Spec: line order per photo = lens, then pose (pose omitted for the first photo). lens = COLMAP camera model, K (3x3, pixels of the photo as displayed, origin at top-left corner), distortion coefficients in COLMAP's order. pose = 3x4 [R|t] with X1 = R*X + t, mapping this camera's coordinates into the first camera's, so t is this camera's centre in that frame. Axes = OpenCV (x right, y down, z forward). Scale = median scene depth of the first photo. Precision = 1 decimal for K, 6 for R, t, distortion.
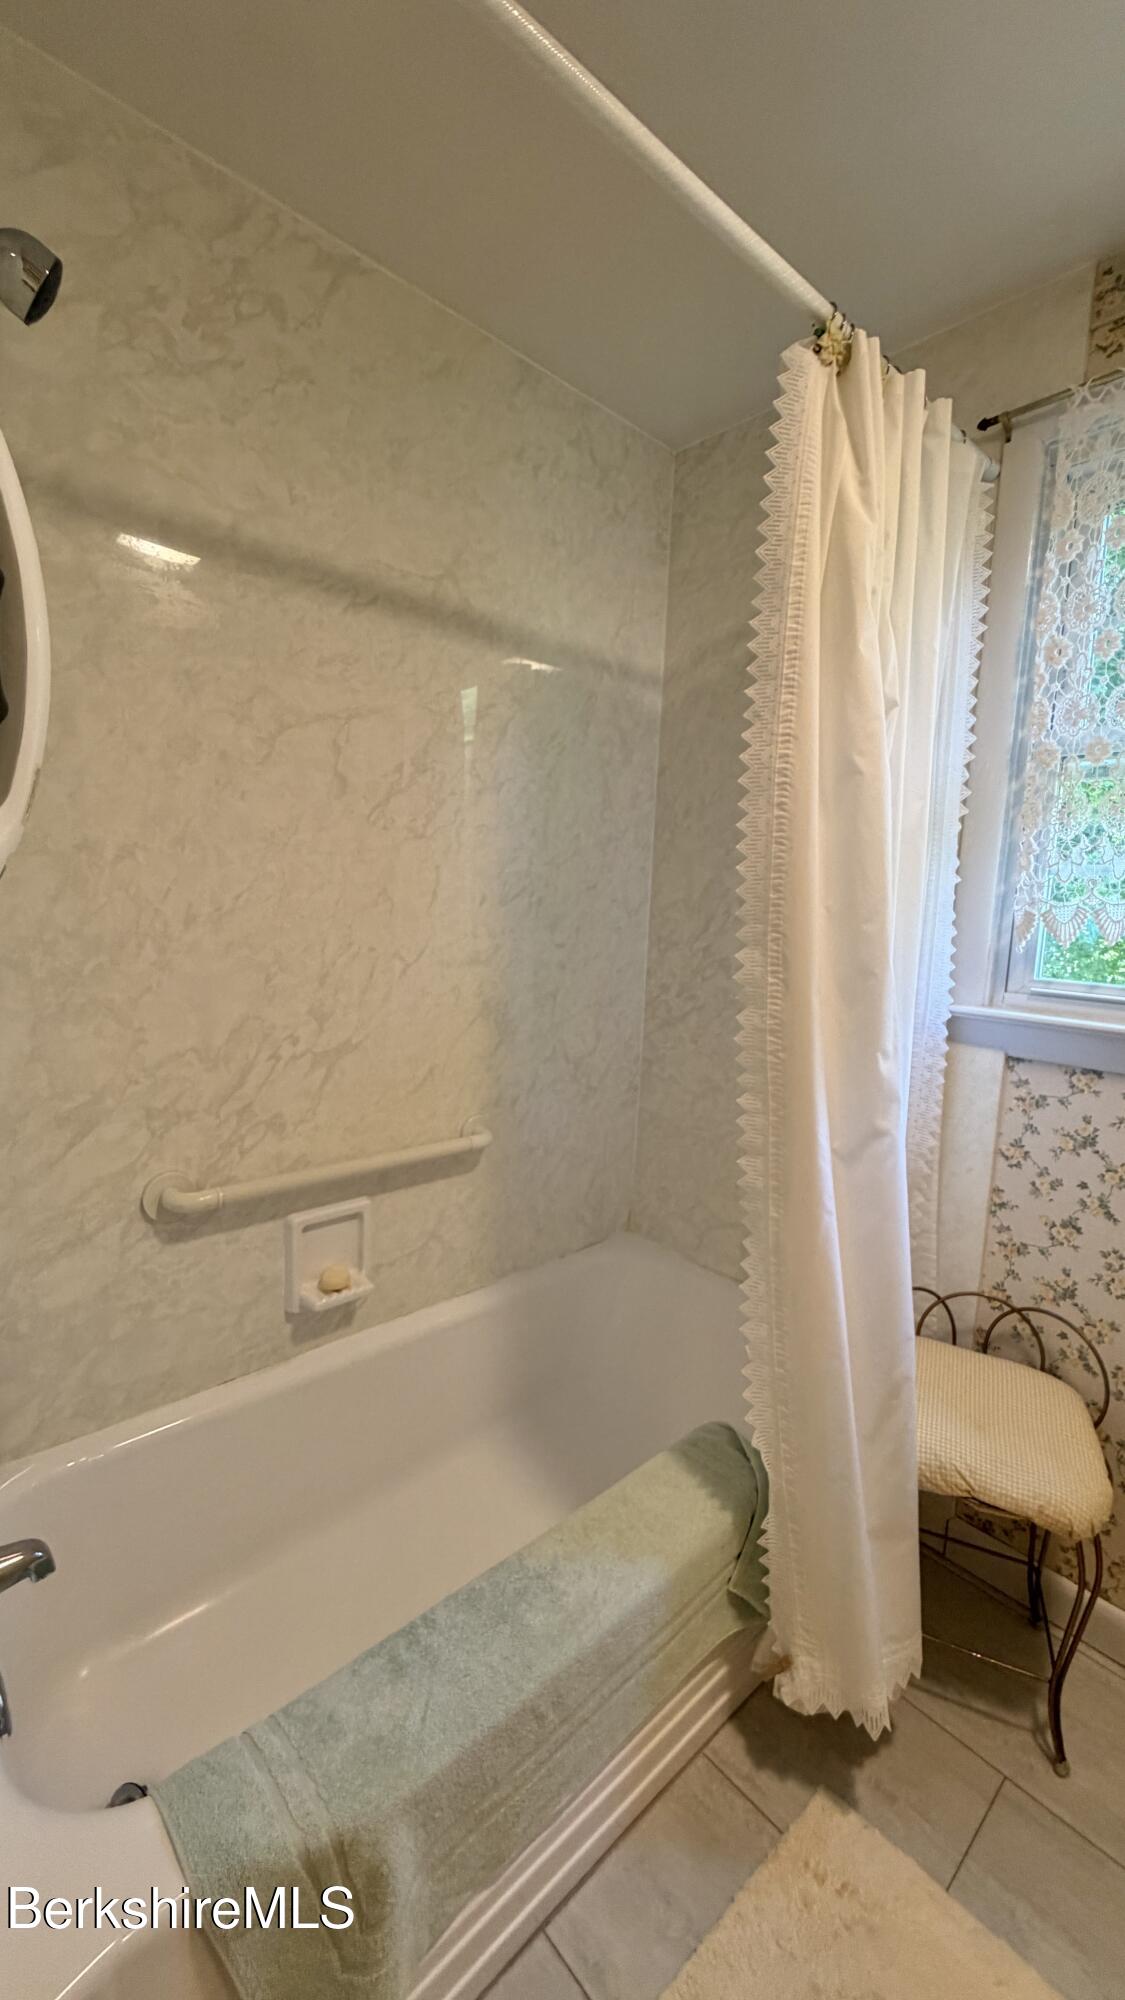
lens RADIAL K [[802.6, 0, 574.4], [0, 802.6, 999.3], [0, 0, 1]] dist [0.002060, 0.000135]
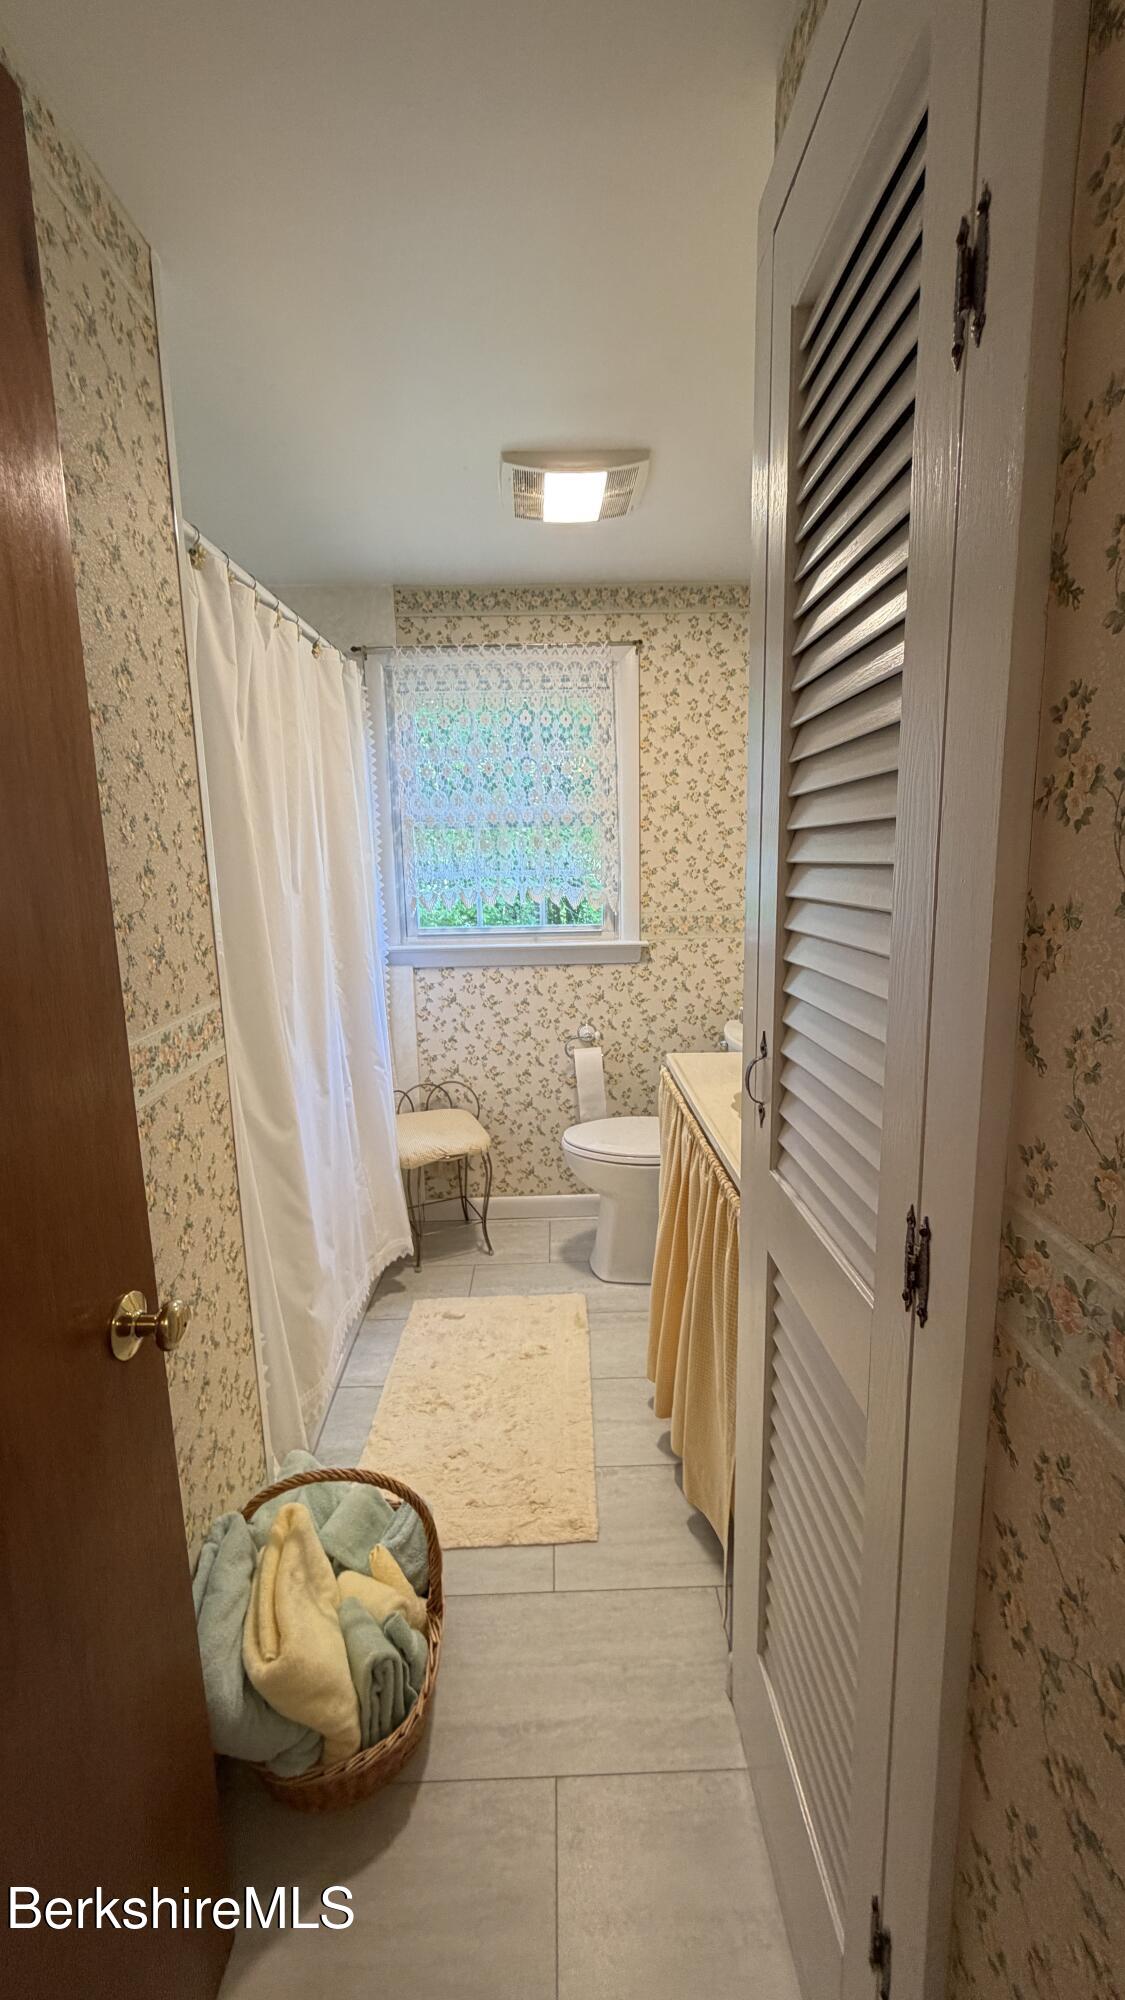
lens RADIAL K [[802.6, 0, 556.7], [0, 802.6, 1000.0], [0, 0, 1]] dist [0.002060, 0.000135]
pose [[0.655307, -0.198348, 0.728856, -0.728847], [0.137358, 0.980112, 0.143227, -0.091316], [-0.742769, 0.006257, 0.669519, -0.636640]]
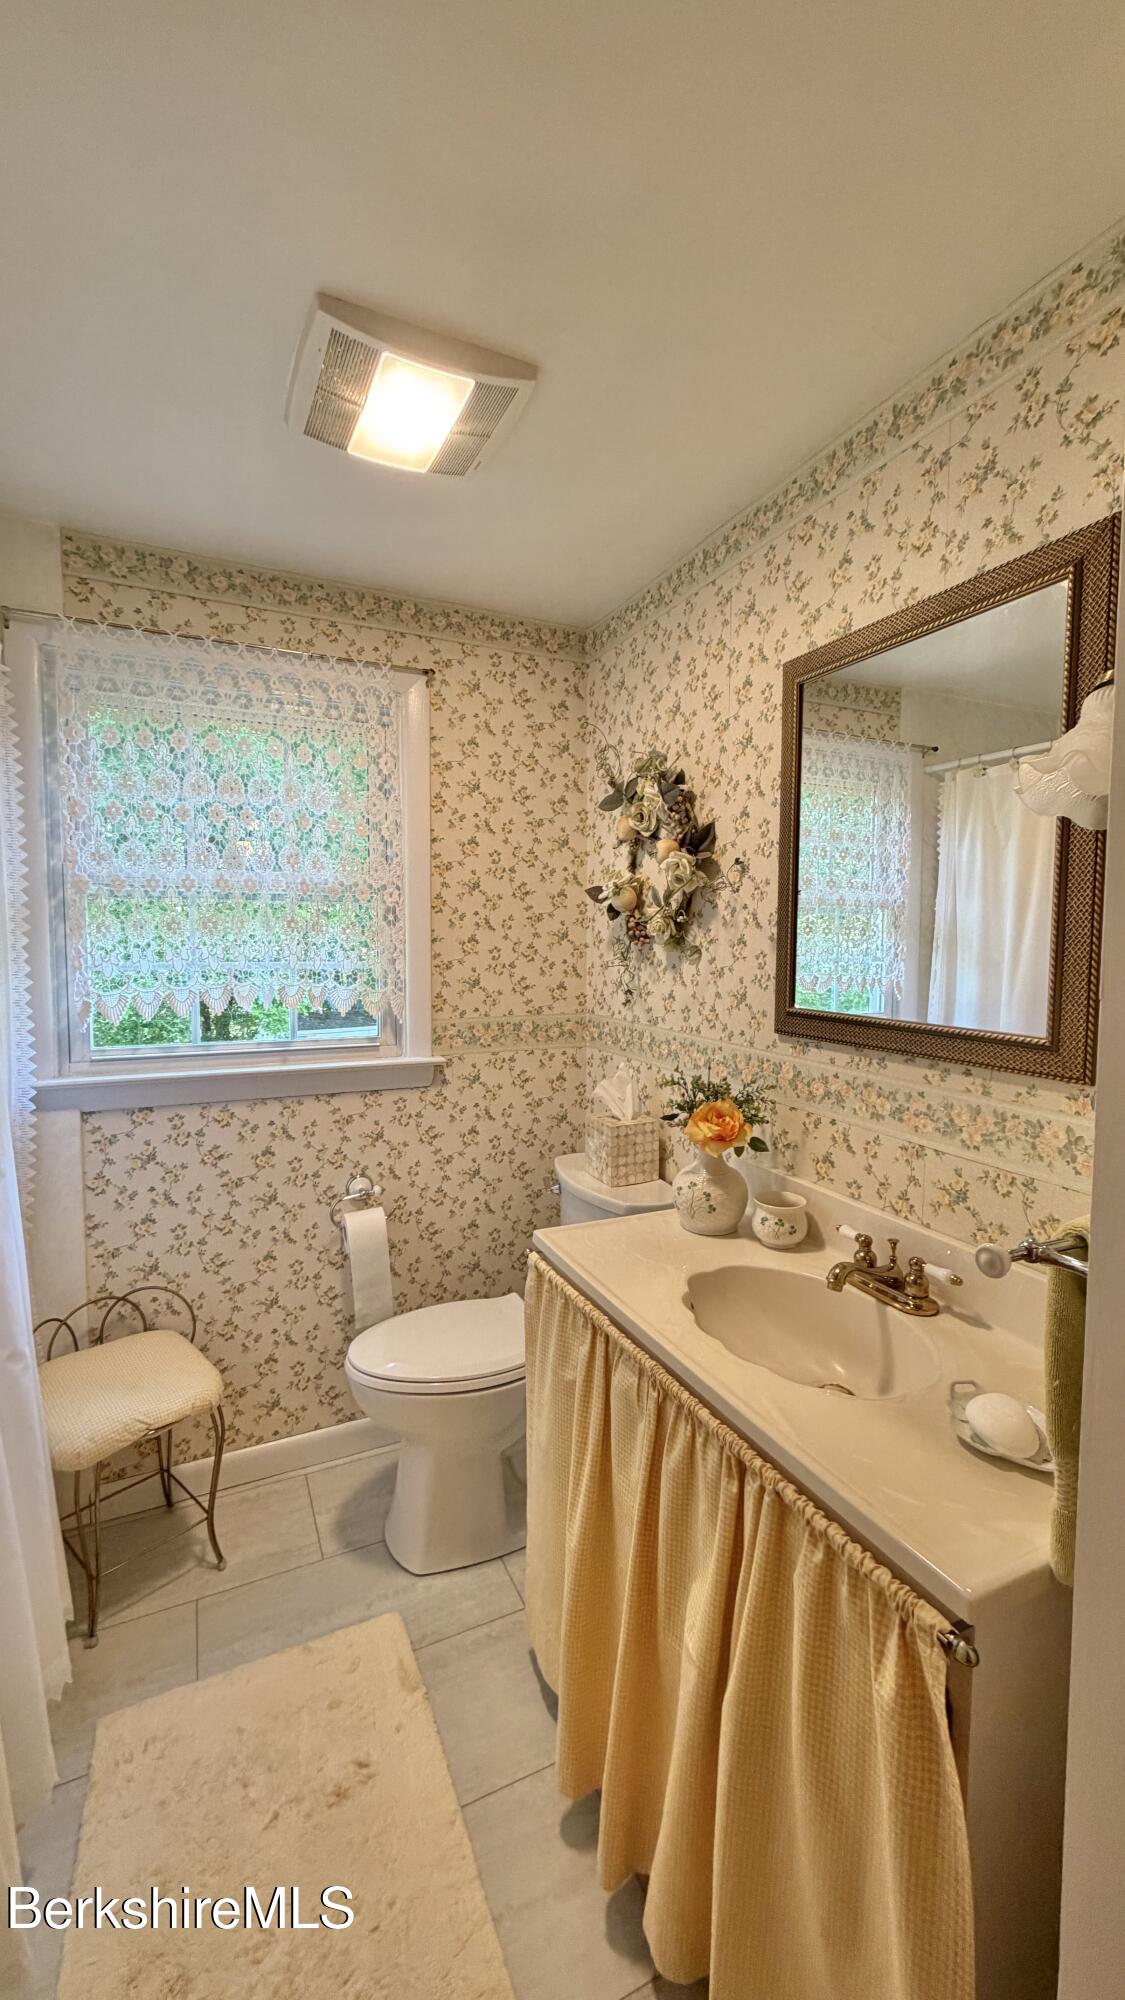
lens RADIAL K [[802.6, 0, 559.0], [0, 802.6, 996.1], [0, 0, 1]] dist [0.002060, 0.000135]
pose [[0.288818, -0.113267, 0.950660, -0.441954], [0.117831, 0.989633, 0.082112, -0.129332], [-0.950105, 0.088302, 0.299170, -0.123814]]
